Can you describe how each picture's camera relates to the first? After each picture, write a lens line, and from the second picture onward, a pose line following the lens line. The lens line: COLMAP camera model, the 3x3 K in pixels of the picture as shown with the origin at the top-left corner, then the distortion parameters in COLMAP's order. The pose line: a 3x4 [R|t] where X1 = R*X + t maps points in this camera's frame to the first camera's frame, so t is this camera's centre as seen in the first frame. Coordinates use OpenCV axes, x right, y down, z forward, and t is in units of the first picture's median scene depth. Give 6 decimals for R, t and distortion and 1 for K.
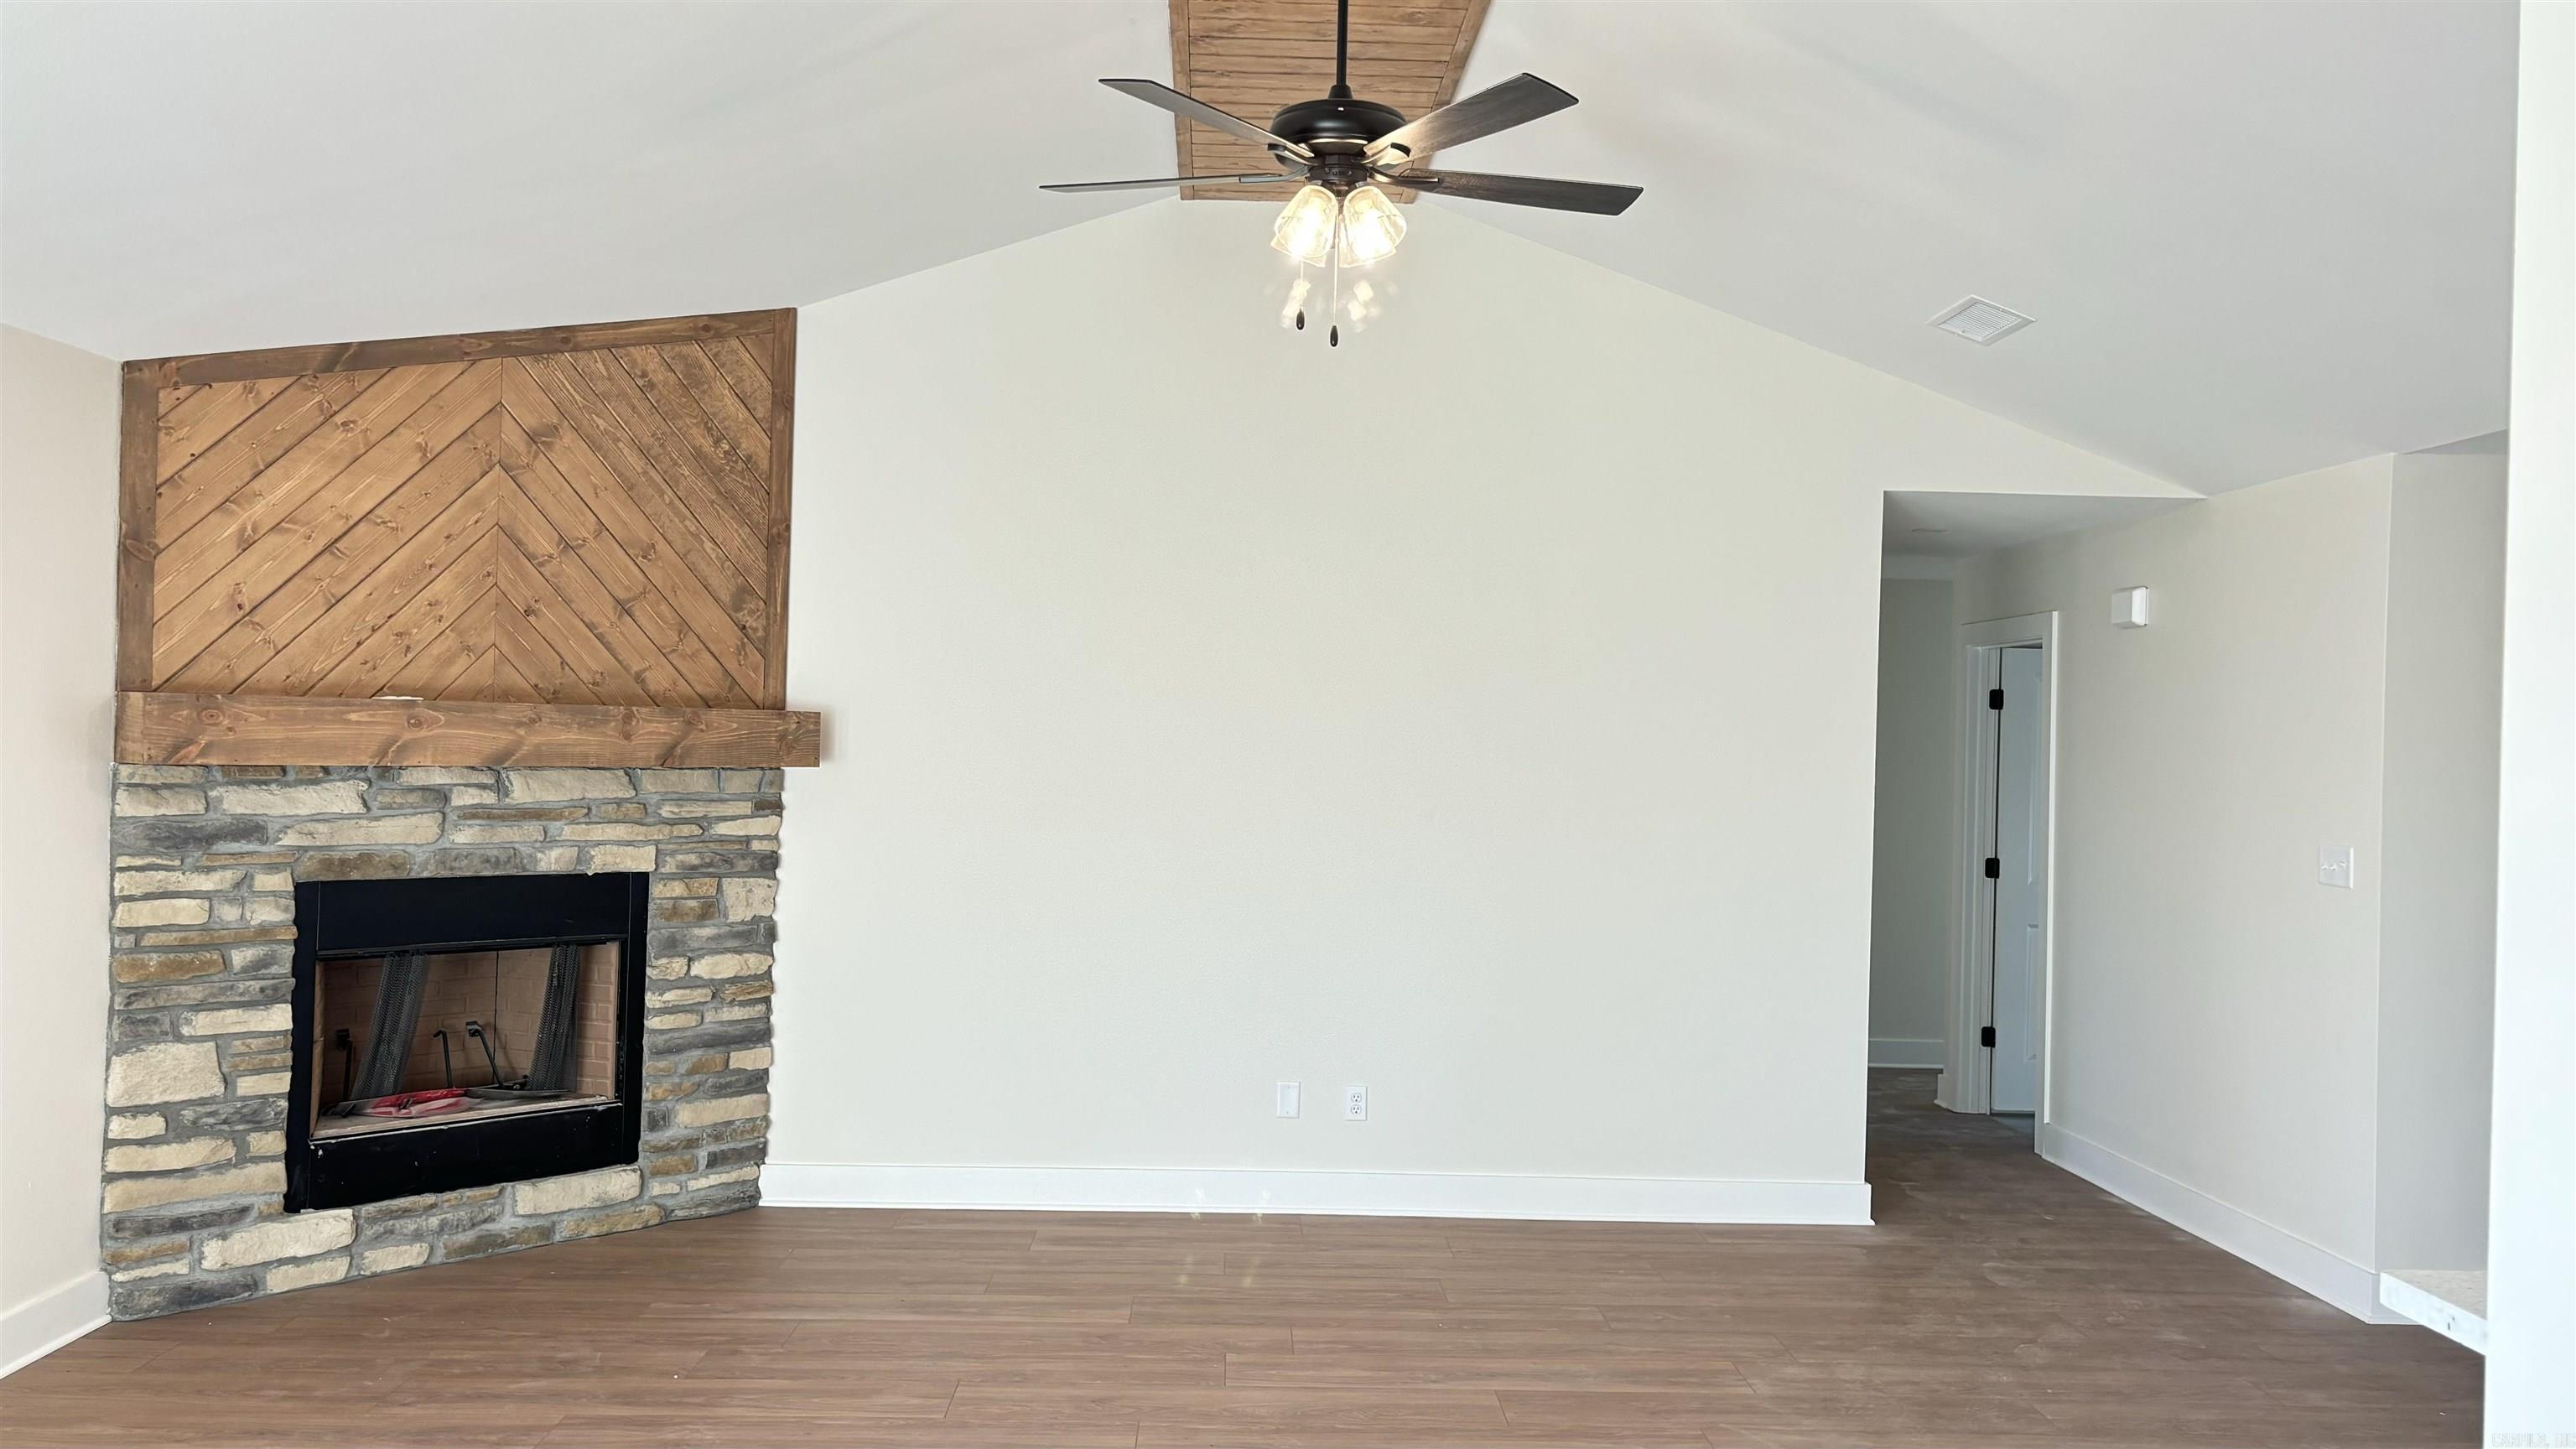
lens RADIAL K [[1886.9, 0, 1288.0], [0, 1886.9, 724.5], [0, 0, 1]] dist [-0.003045, 0.000170]
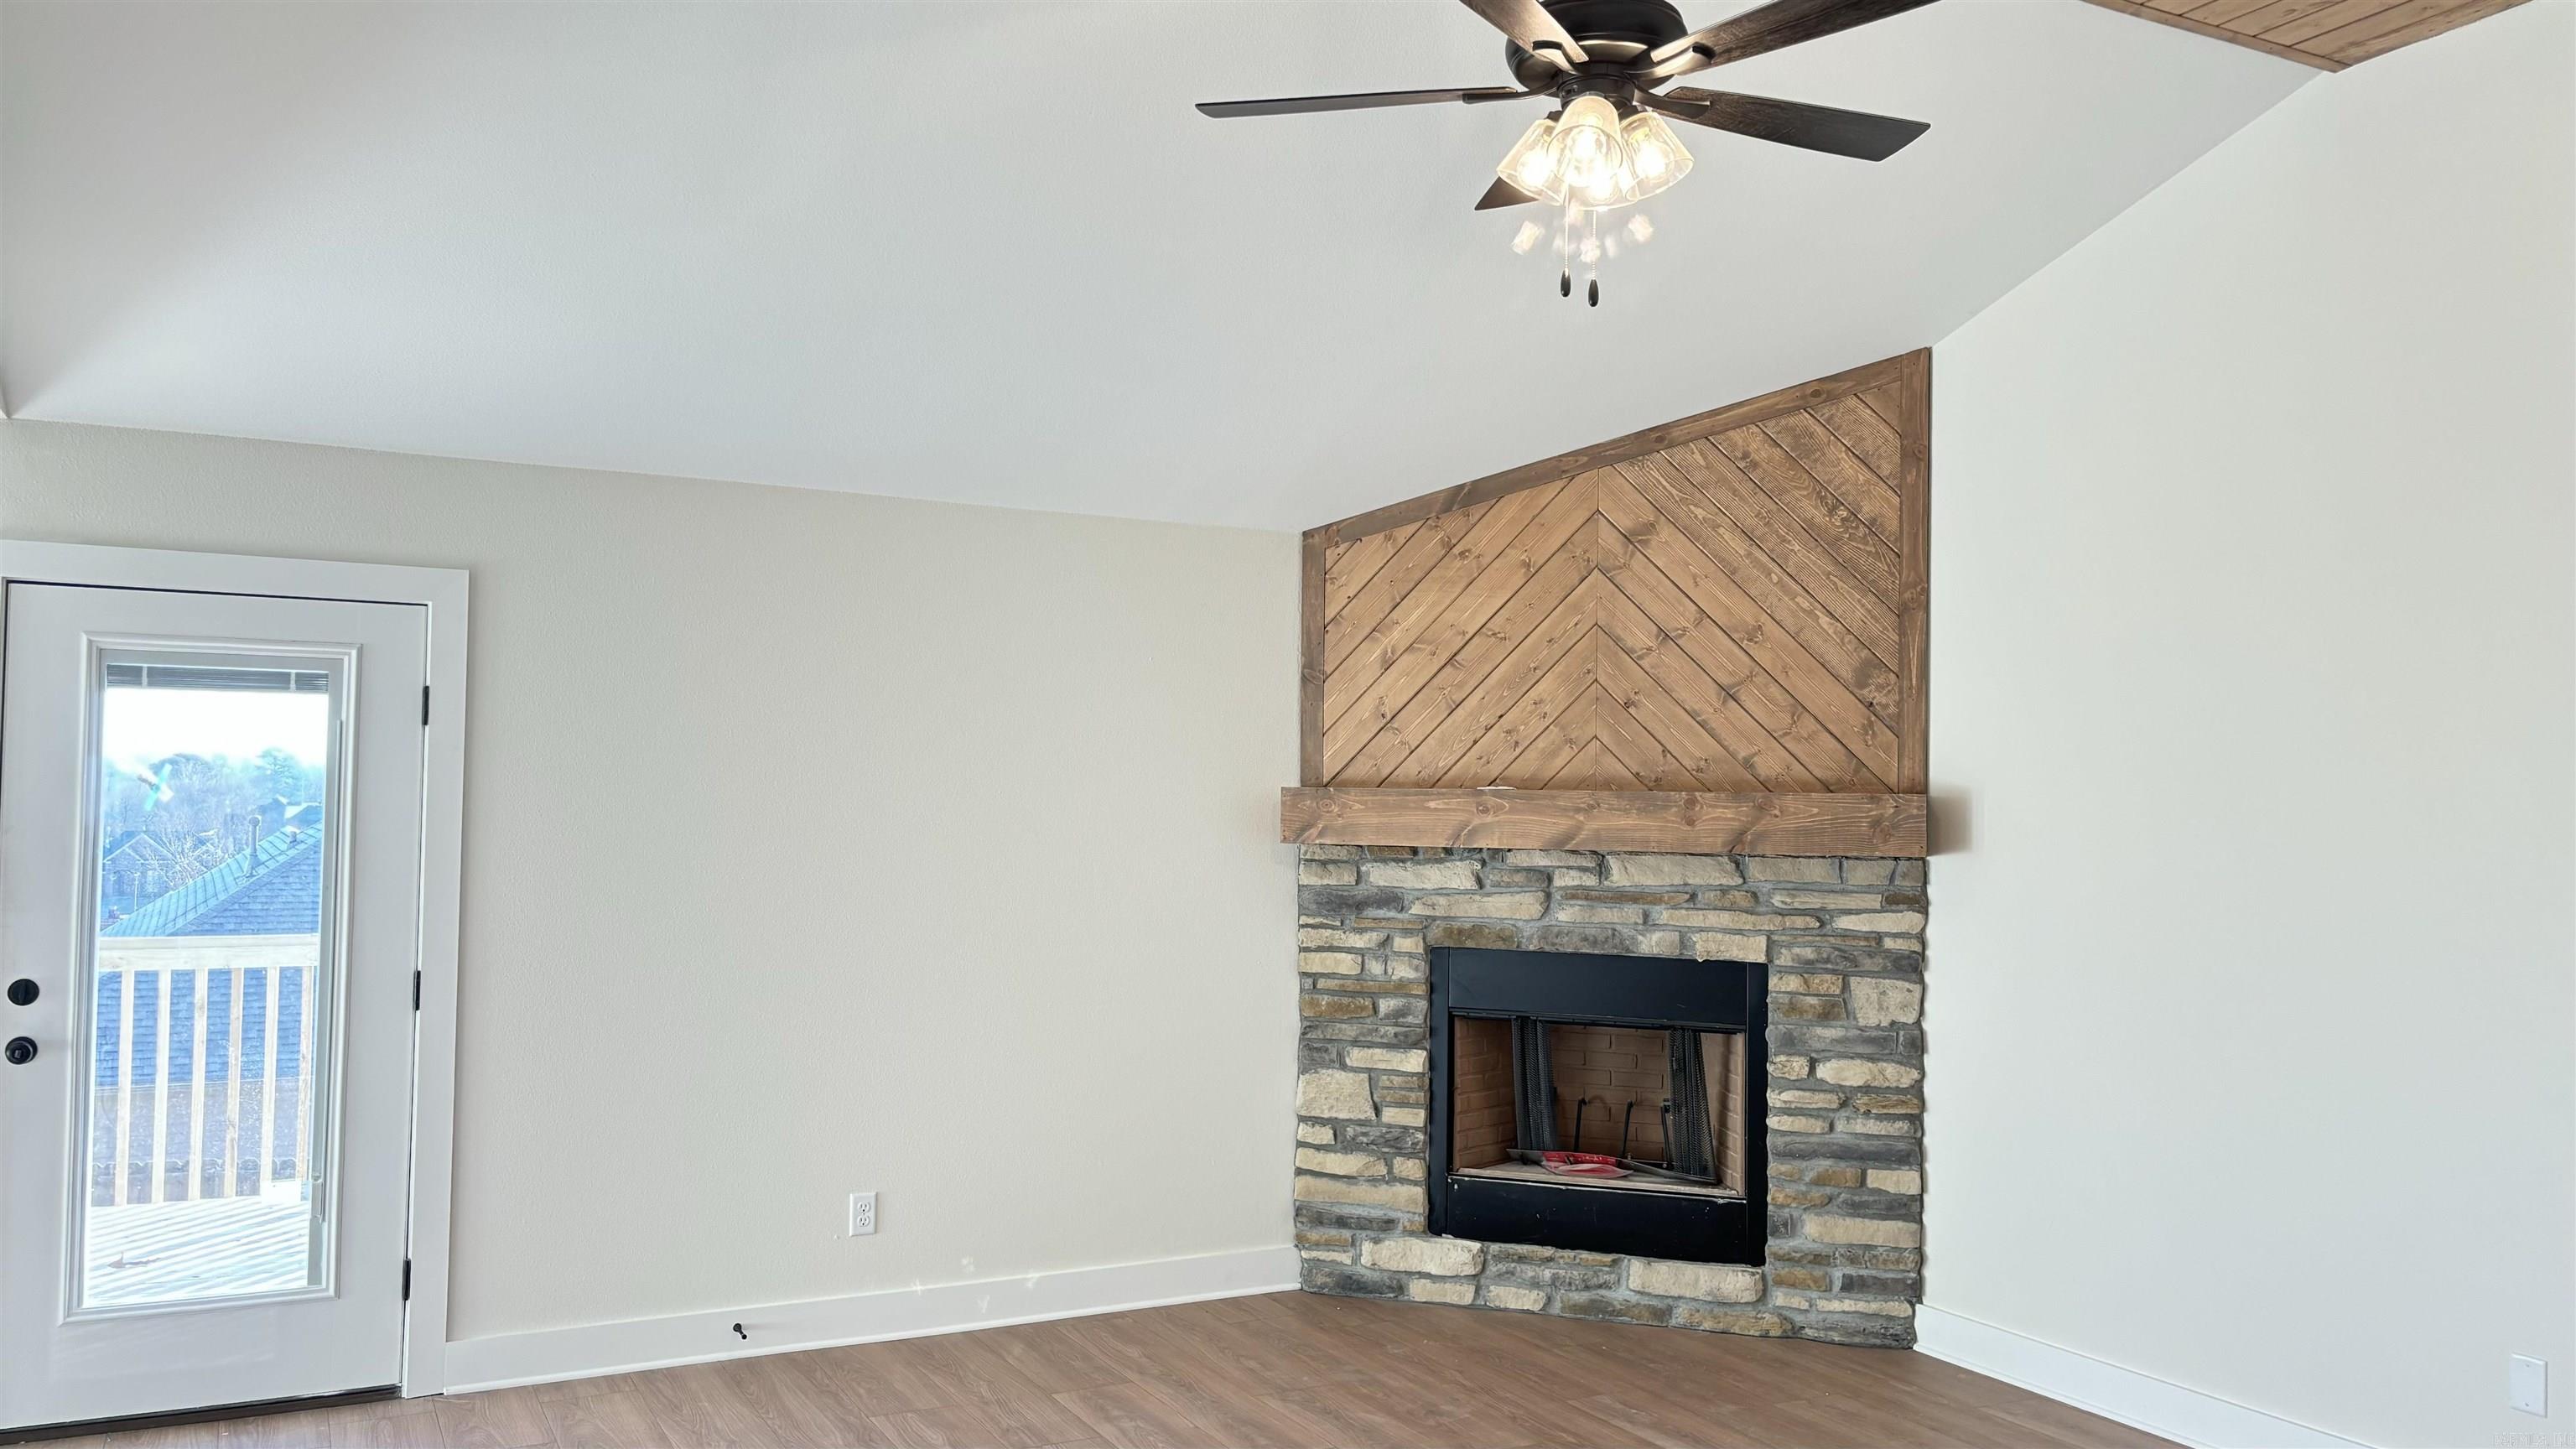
lens RADIAL K [[1891.8, 0, 1288.0], [0, 1891.8, 724.5], [0, 0, 1]] dist [0.203079, -0.724646]
pose [[0.439777, -0.052694, -0.896560, 0.464000], [0.003211, 0.998363, -0.057102, 0.011742], [0.898101, 0.022233, 0.439226, 0.364436]]
